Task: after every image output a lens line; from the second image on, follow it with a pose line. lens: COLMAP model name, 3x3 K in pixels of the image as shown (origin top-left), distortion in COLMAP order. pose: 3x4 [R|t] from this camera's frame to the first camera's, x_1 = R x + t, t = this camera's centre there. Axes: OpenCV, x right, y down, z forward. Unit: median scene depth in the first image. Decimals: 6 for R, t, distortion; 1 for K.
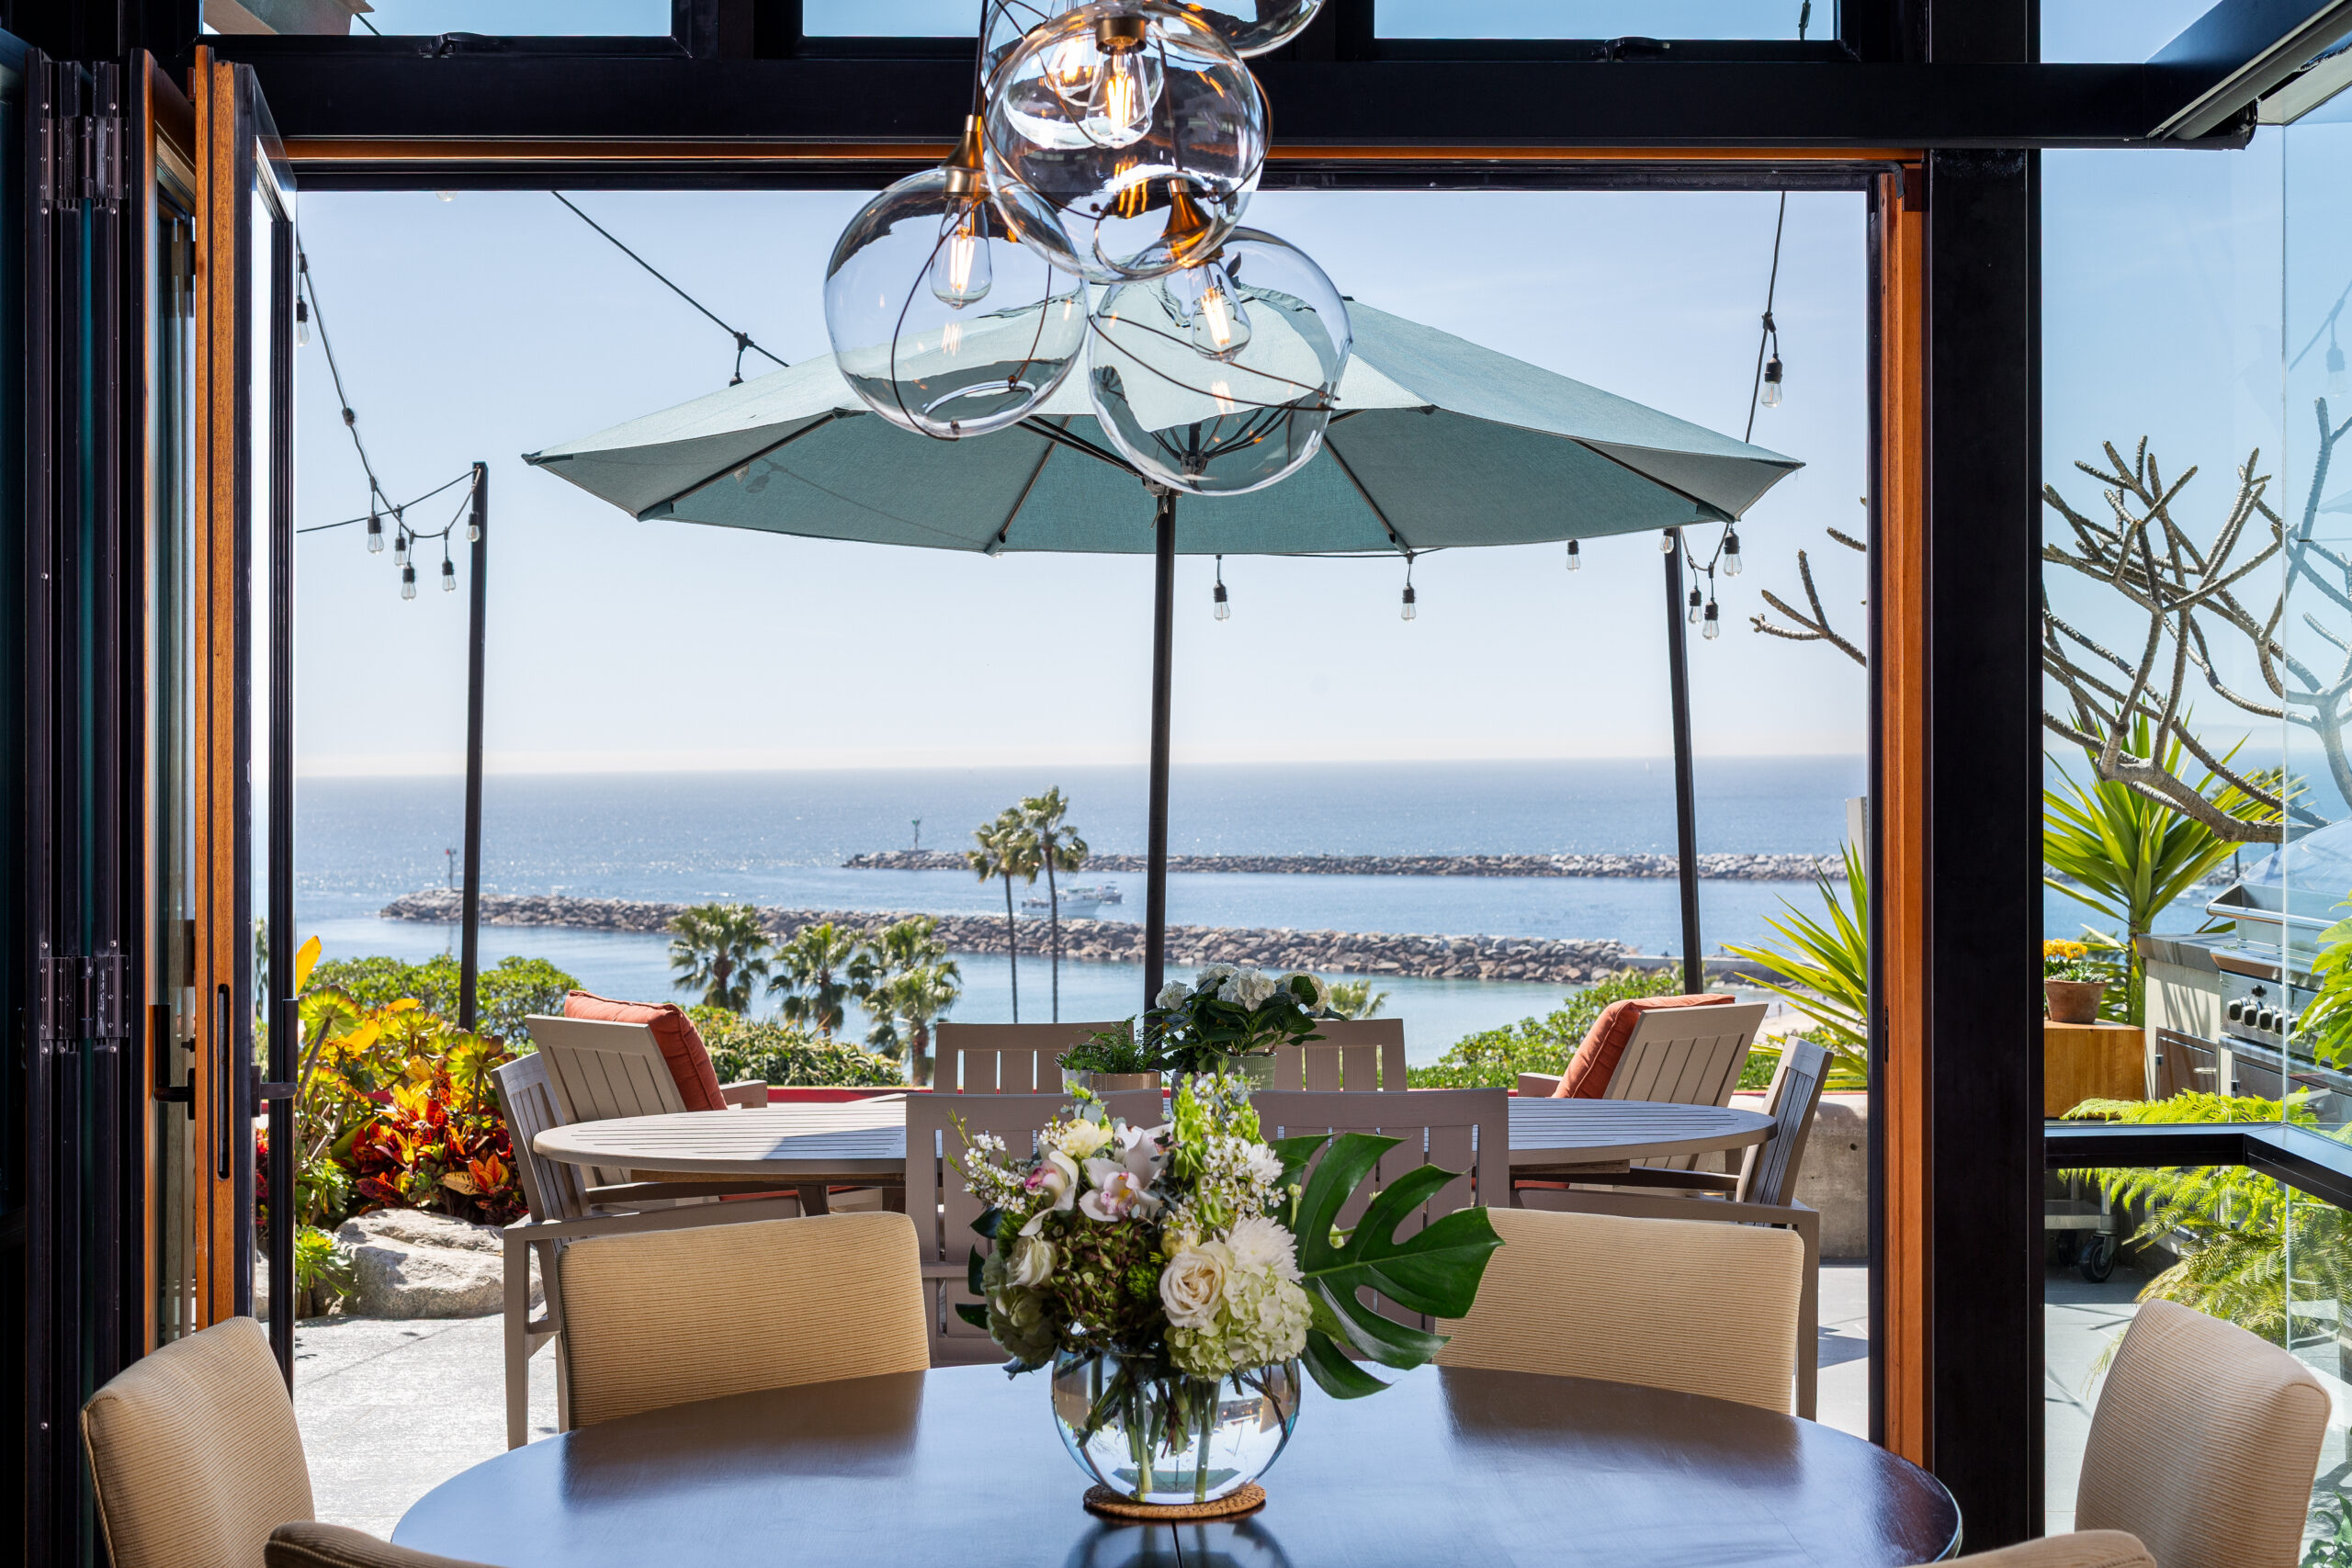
lens RADIAL K [[3419.5, 0, 1176.0], [0, 3419.5, 784.0], [0, 0, 1]] dist [-0.007544, -0.020119]
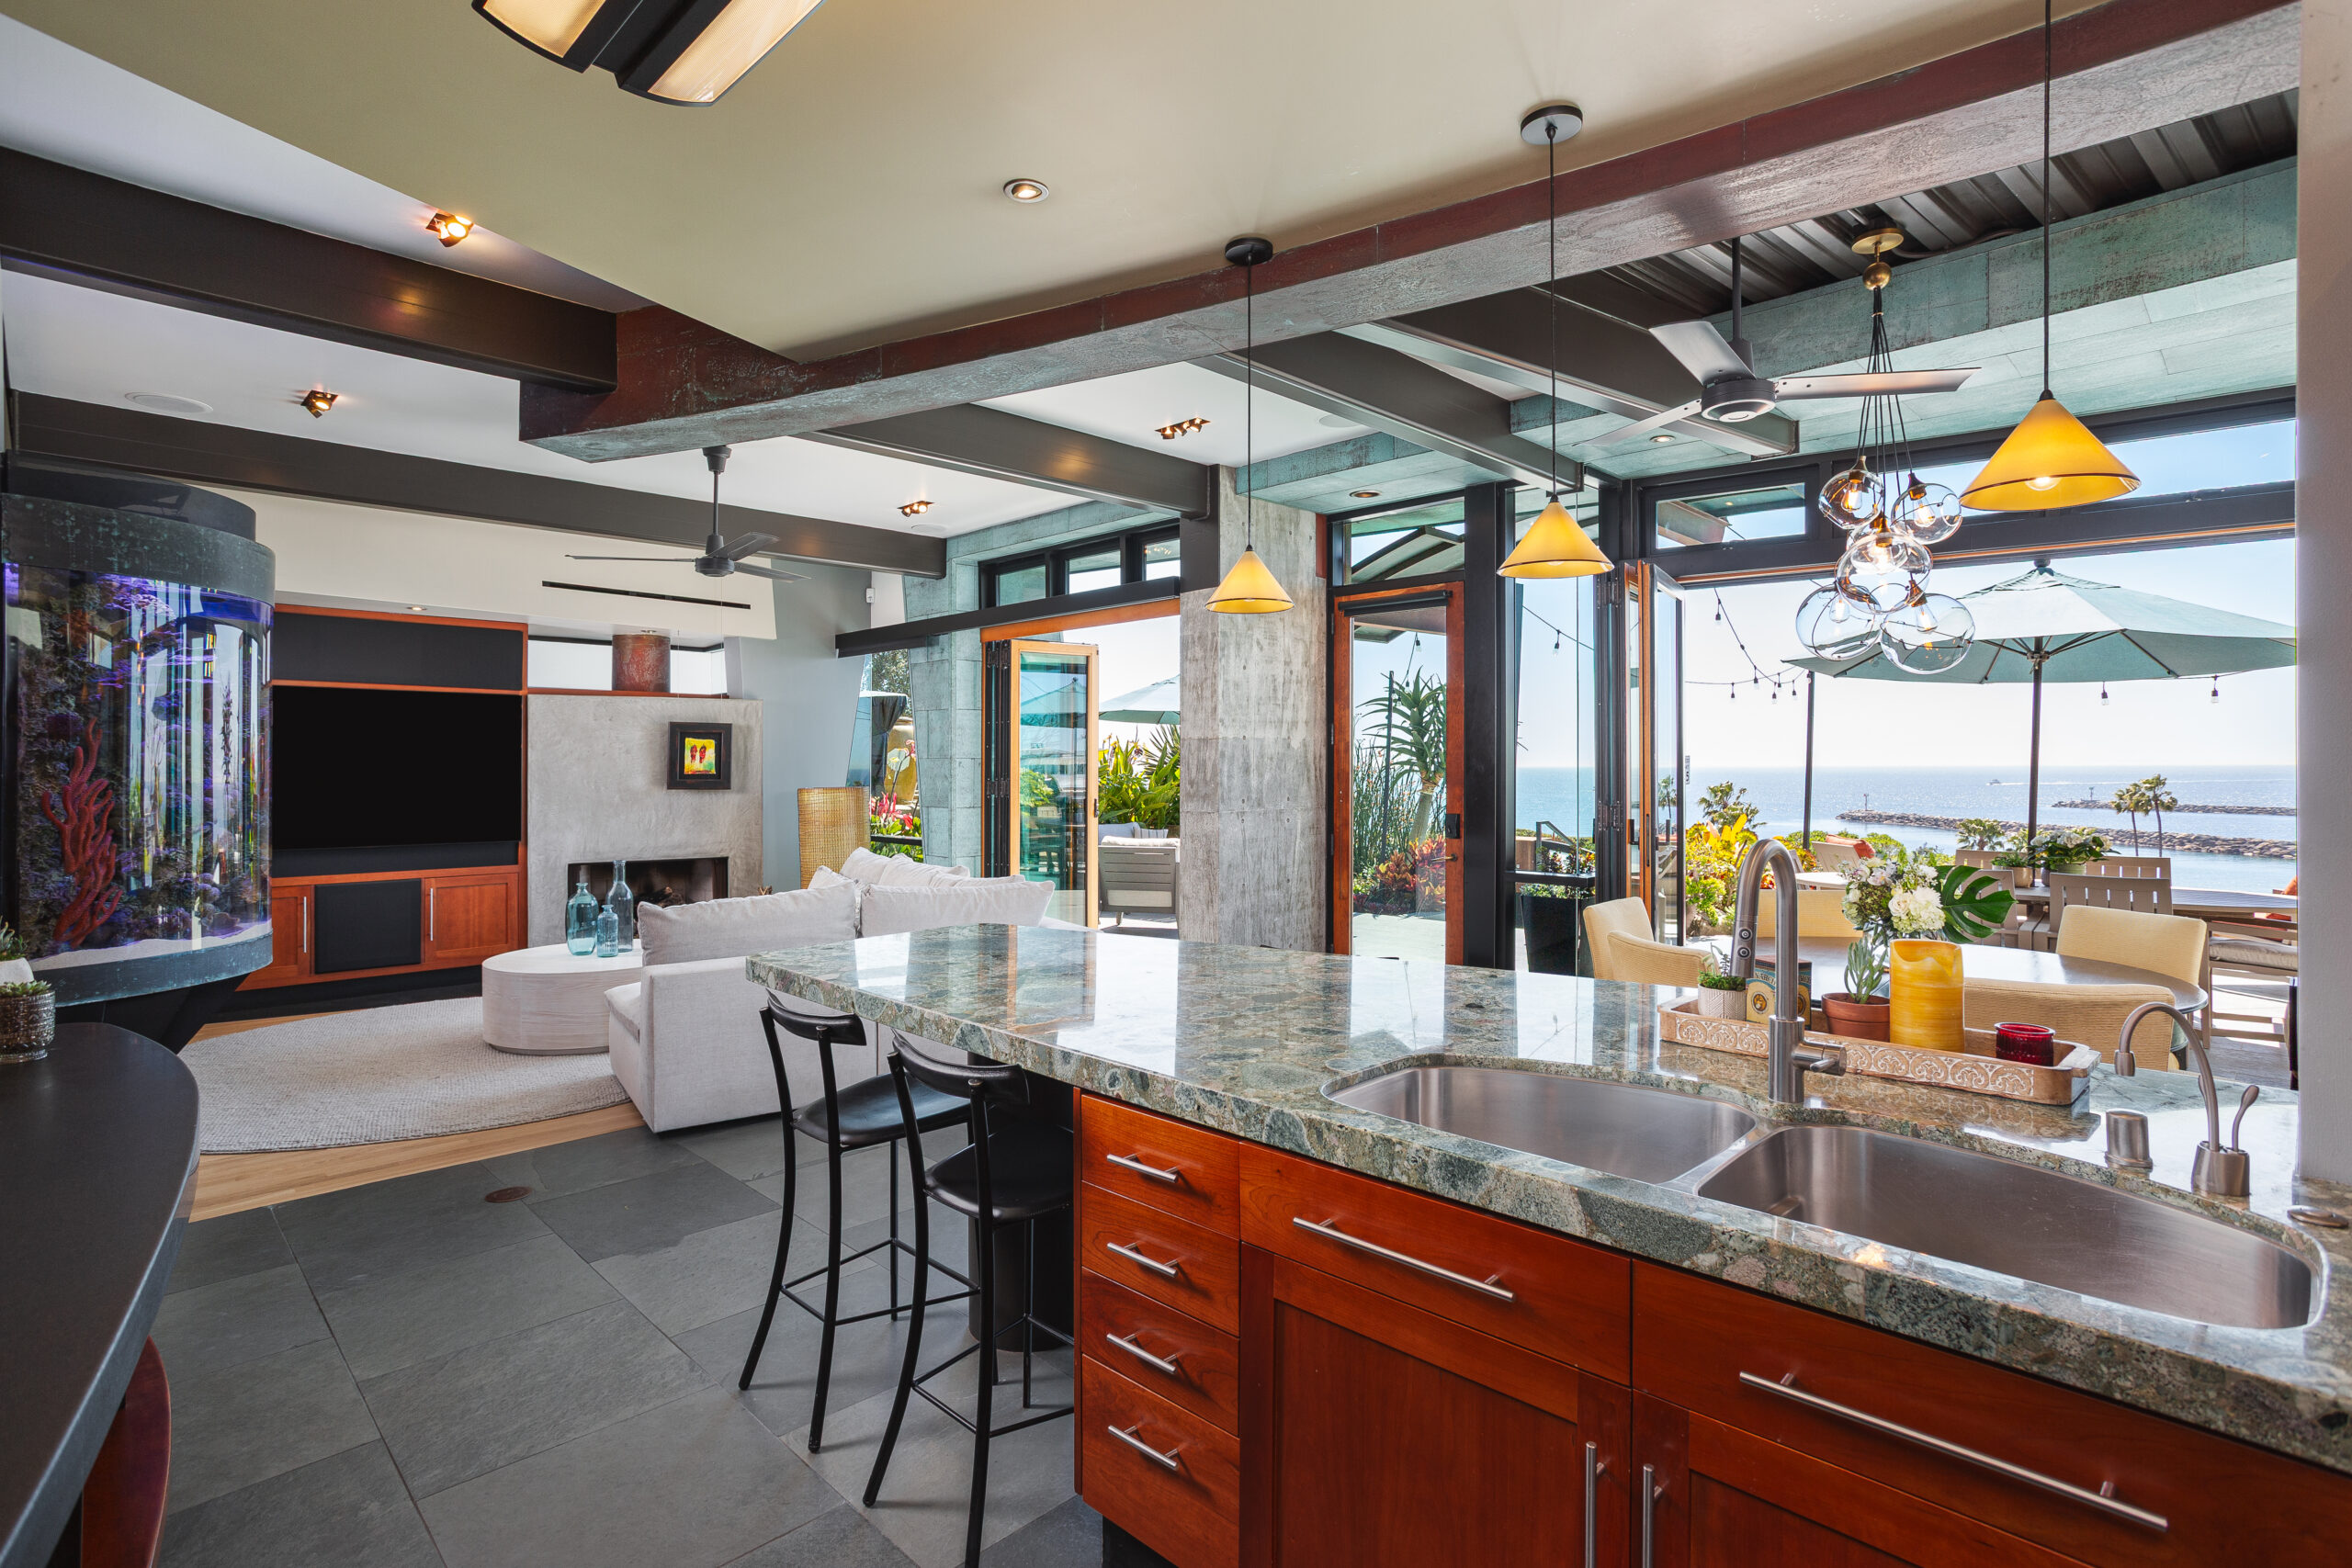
lens RADIAL K [[1145.3, 0, 1171.8], [0, 1145.3, 762.1], [0, 0, 1]] dist [-0.058966, -0.000062]
pose [[0.722121, 0.007549, -0.691725, 0.134215], [-0.010604, 0.999944, -0.000157, 0.006093], [0.691685, 0.007448, 0.722161, -0.166834]]
